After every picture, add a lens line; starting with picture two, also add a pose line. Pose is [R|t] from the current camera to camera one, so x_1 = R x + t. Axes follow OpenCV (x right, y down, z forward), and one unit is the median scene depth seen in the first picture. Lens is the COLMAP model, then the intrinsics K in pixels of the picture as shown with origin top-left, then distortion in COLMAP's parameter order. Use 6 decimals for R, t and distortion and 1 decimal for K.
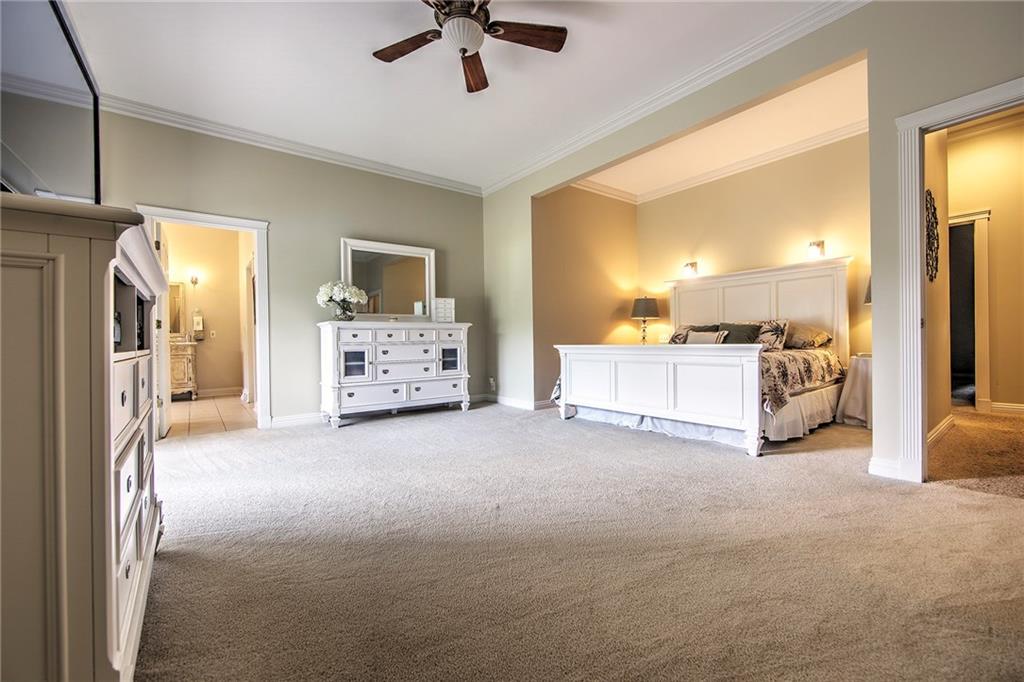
lens RADIAL K [[414.6, 0, 511.3], [0, 414.6, 345.4], [0, 0, 1]] dist [0.002036, 0.001294]
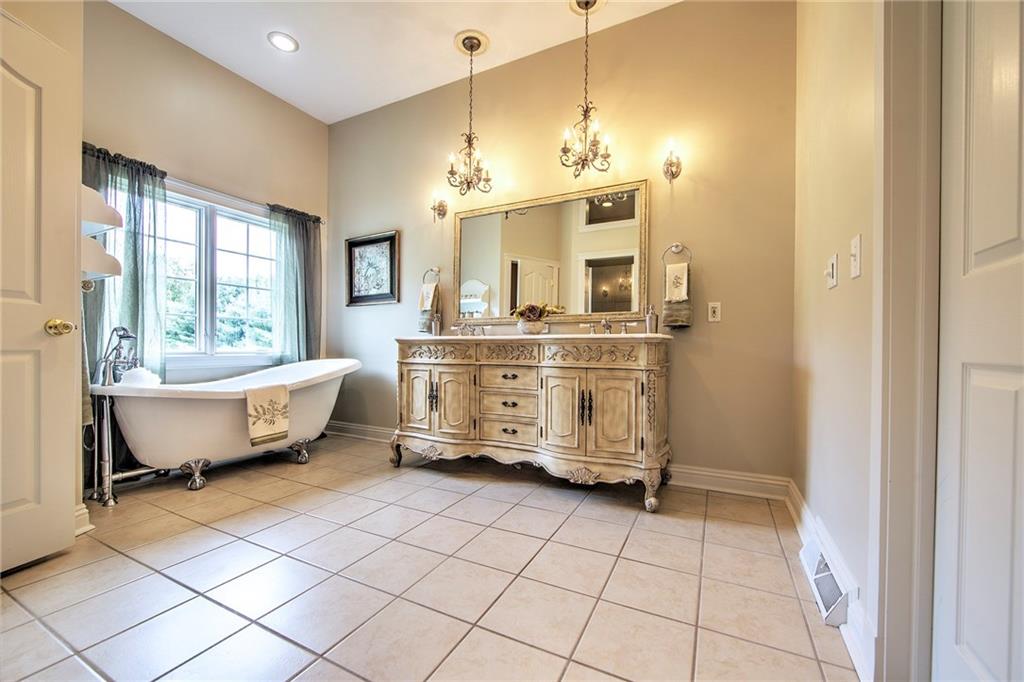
lens RADIAL K [[414.6, 0, 511.3], [0, 414.6, 348.6], [0, 0, 1]] dist [0.002036, 0.001294]
pose [[0.422856, 0.022673, -0.905913, -0.496424], [-0.014688, 0.999727, 0.018165, 0.000564], [0.906078, 0.005625, 0.423073, 0.730930]]
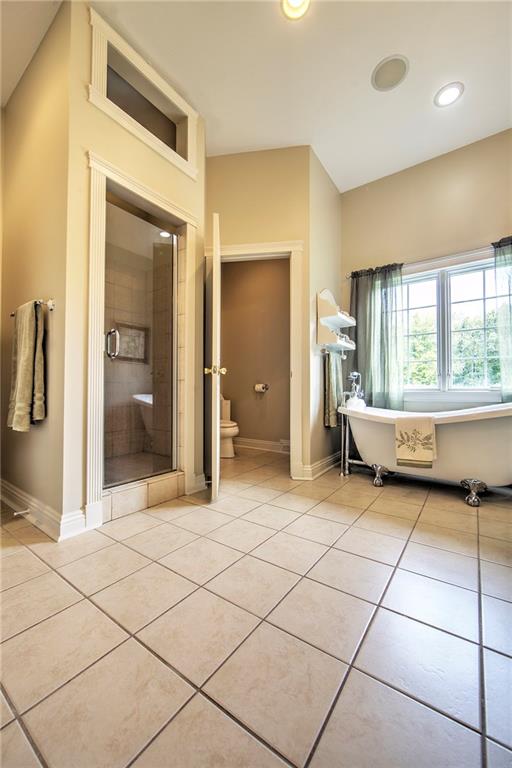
lens RADIAL K [[310.9, 0, 256.1], [0, 310.9, 385.2], [0, 0, 1]] dist [0.002036, 0.001294]
pose [[-0.961305, 0.009175, -0.275335, -0.774582], [0.013785, 0.999795, -0.014810, 0.021265], [0.275143, -0.018032, -0.961234, 1.053175]]
